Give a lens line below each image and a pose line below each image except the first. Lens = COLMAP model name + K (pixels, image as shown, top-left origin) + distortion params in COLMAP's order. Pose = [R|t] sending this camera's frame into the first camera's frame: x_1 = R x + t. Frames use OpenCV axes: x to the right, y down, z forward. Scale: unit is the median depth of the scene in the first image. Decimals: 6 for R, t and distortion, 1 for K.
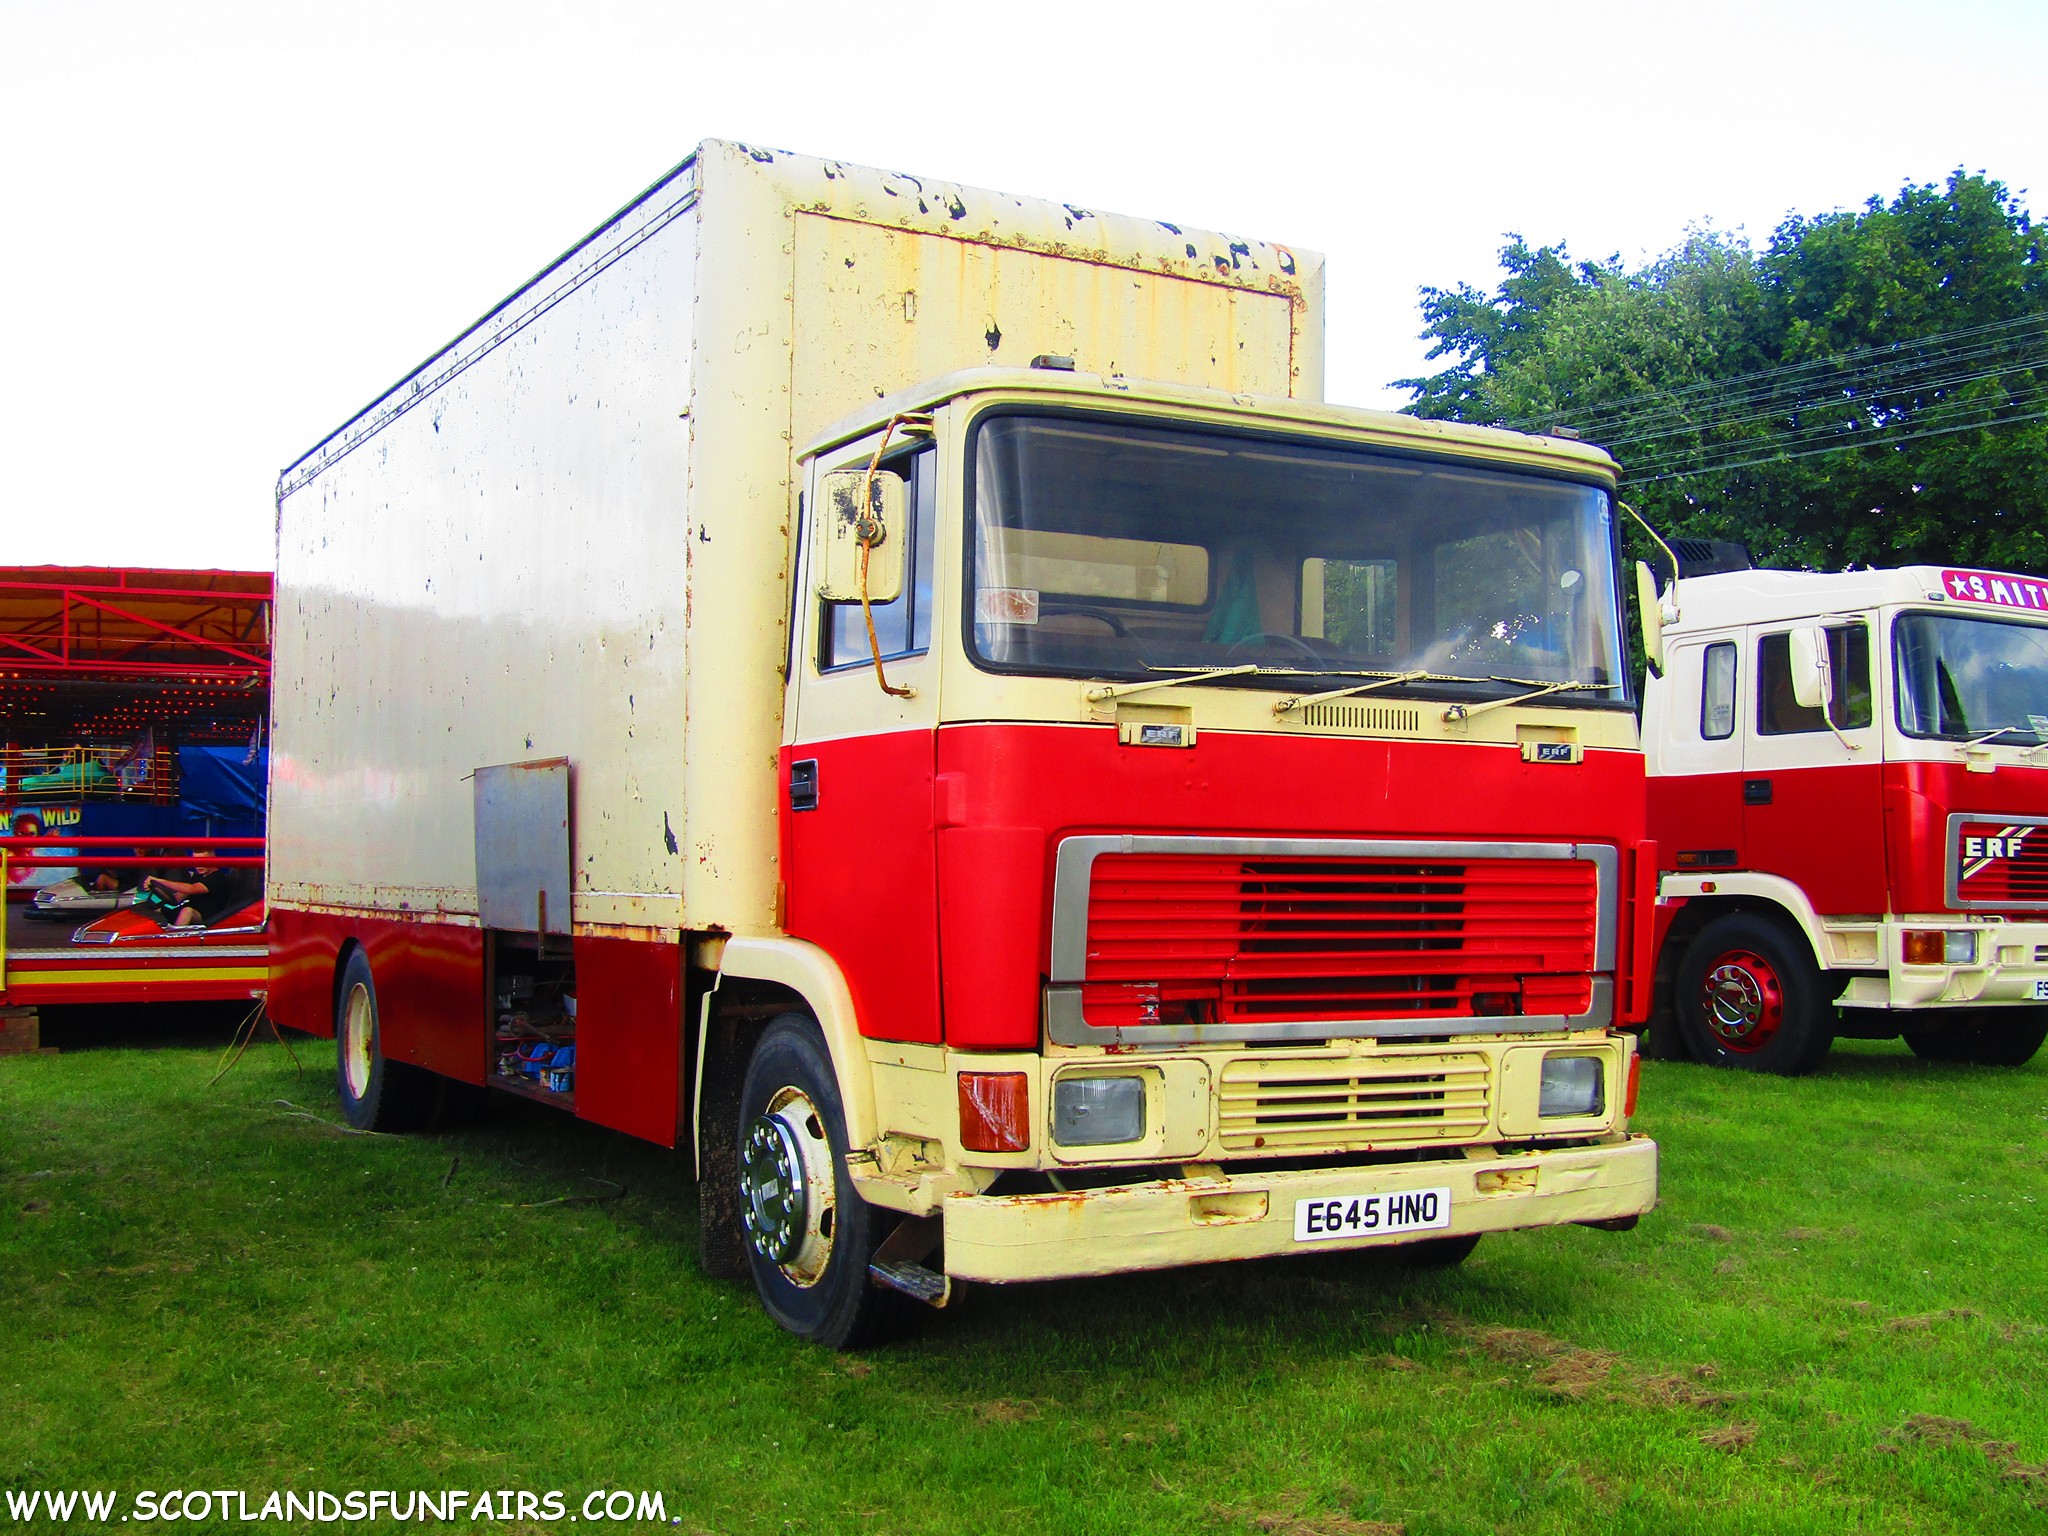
lens RADIAL K [[2260.7, 0, 1025.3], [0, 2260.7, 780.2], [0, 0, 1]] dist [-0.007619, 0.000000]
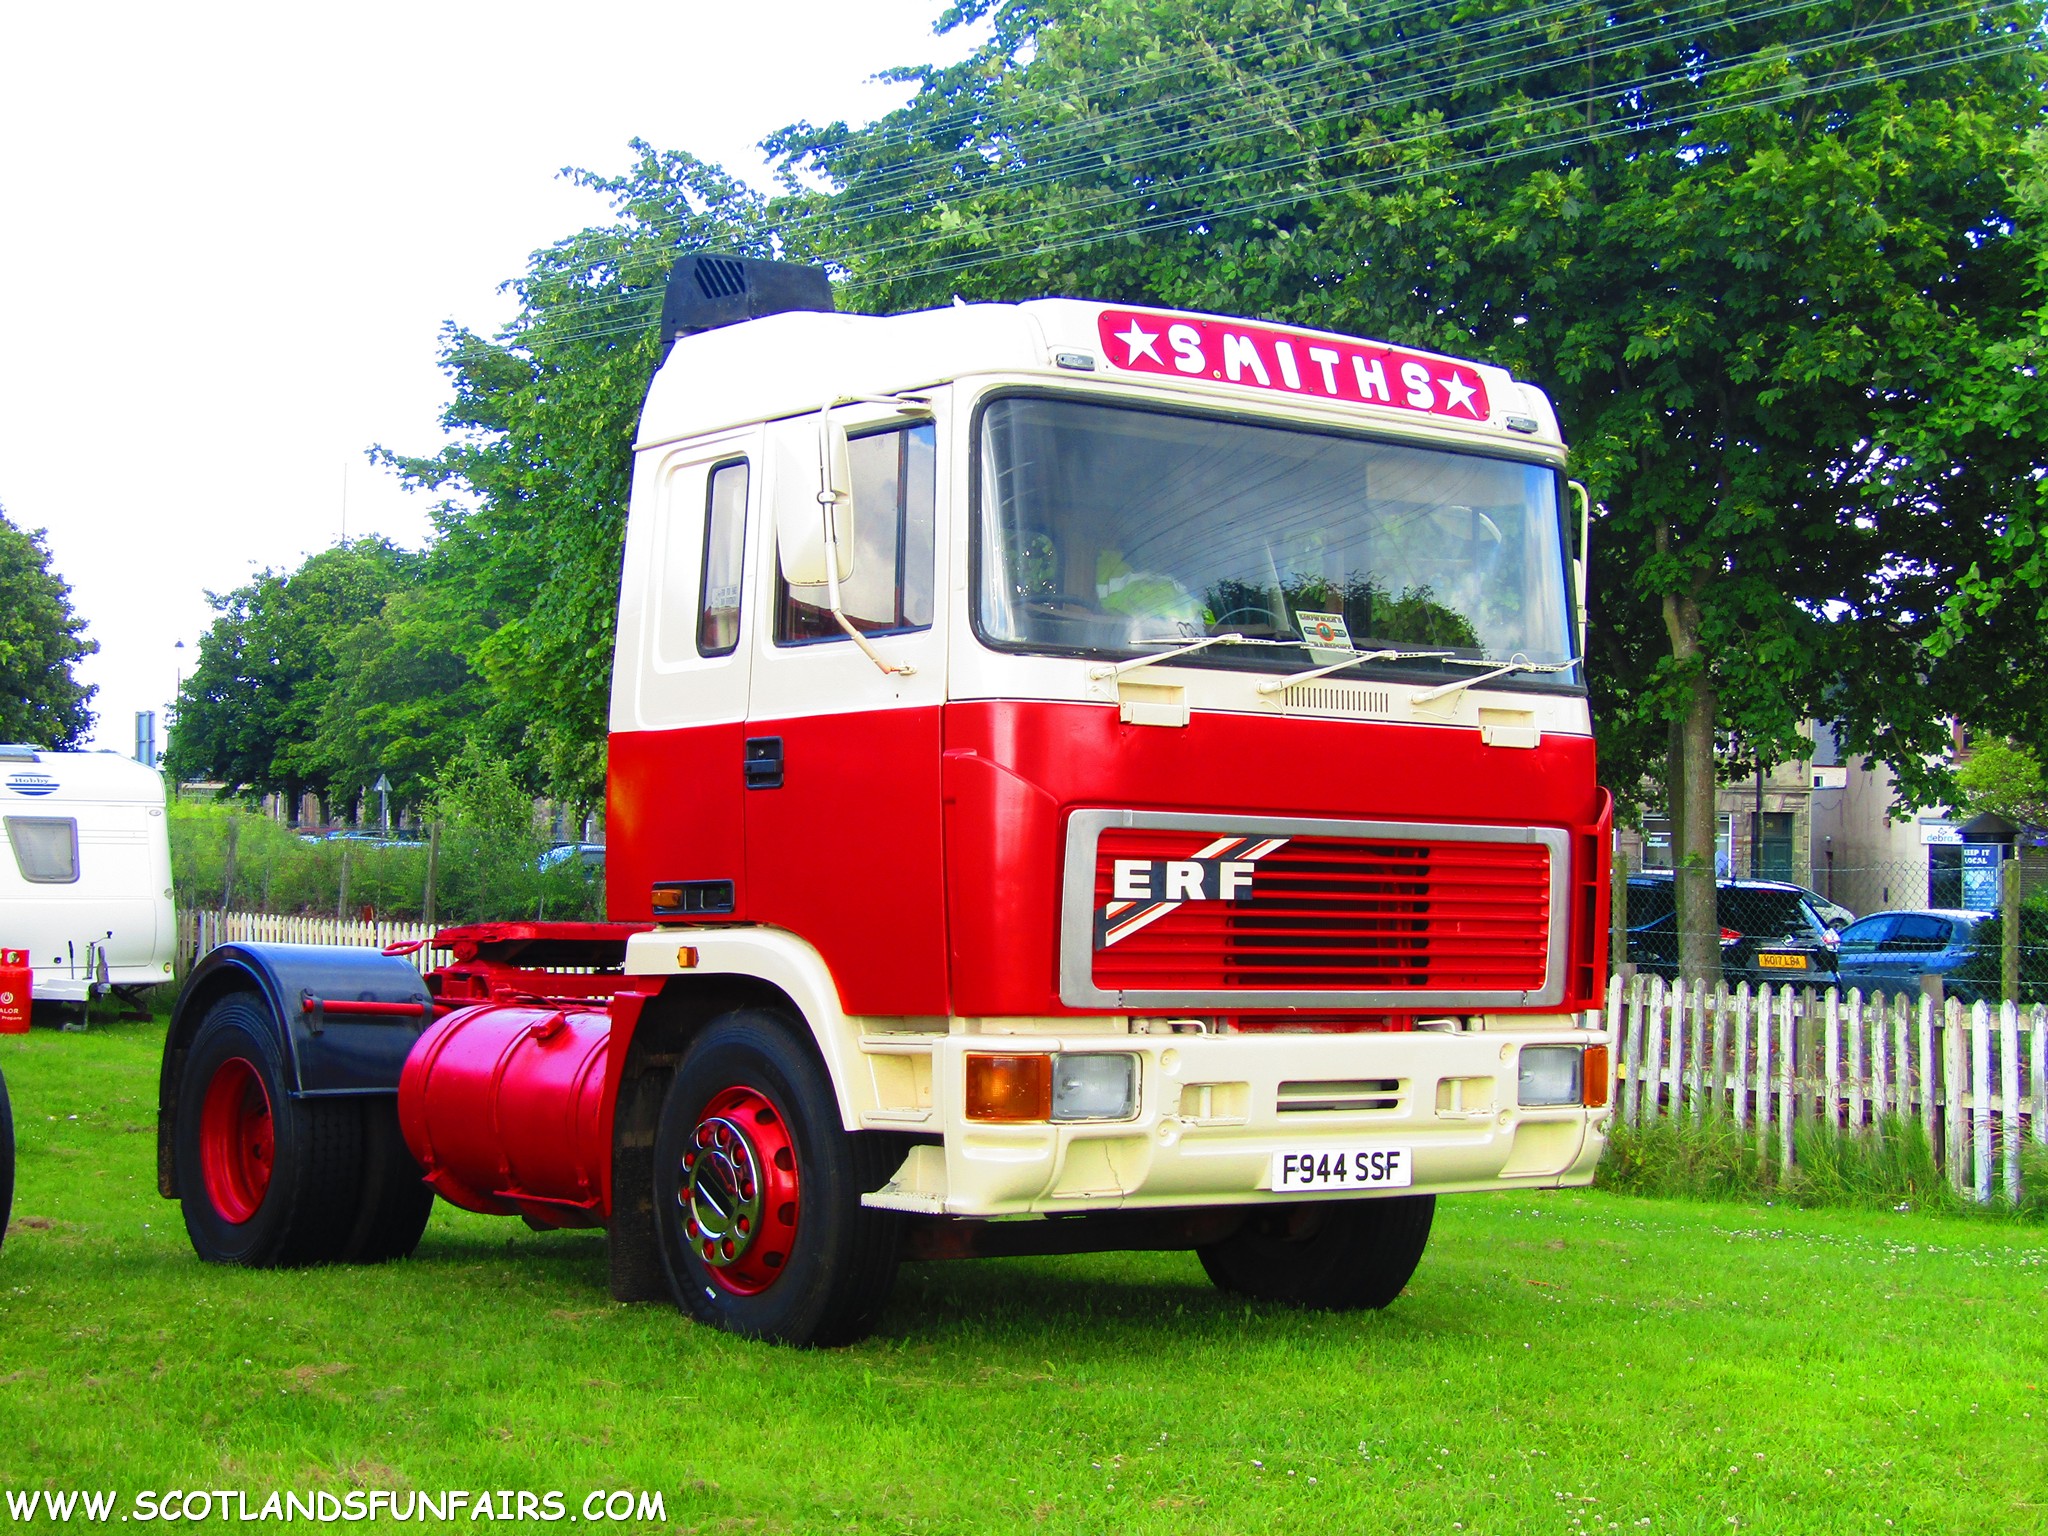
lens RADIAL K [[3468.1, 0, 1023.7], [0, 3468.1, 764.0], [0, 0, 1]] dist [0.008867, 0.000000]
pose [[0.996957, 0.008537, 0.077489, 0.335195], [-0.008659, 0.999962, 0.001240, 0.004157], [-0.077476, -0.001907, 0.996992, 0.258337]]
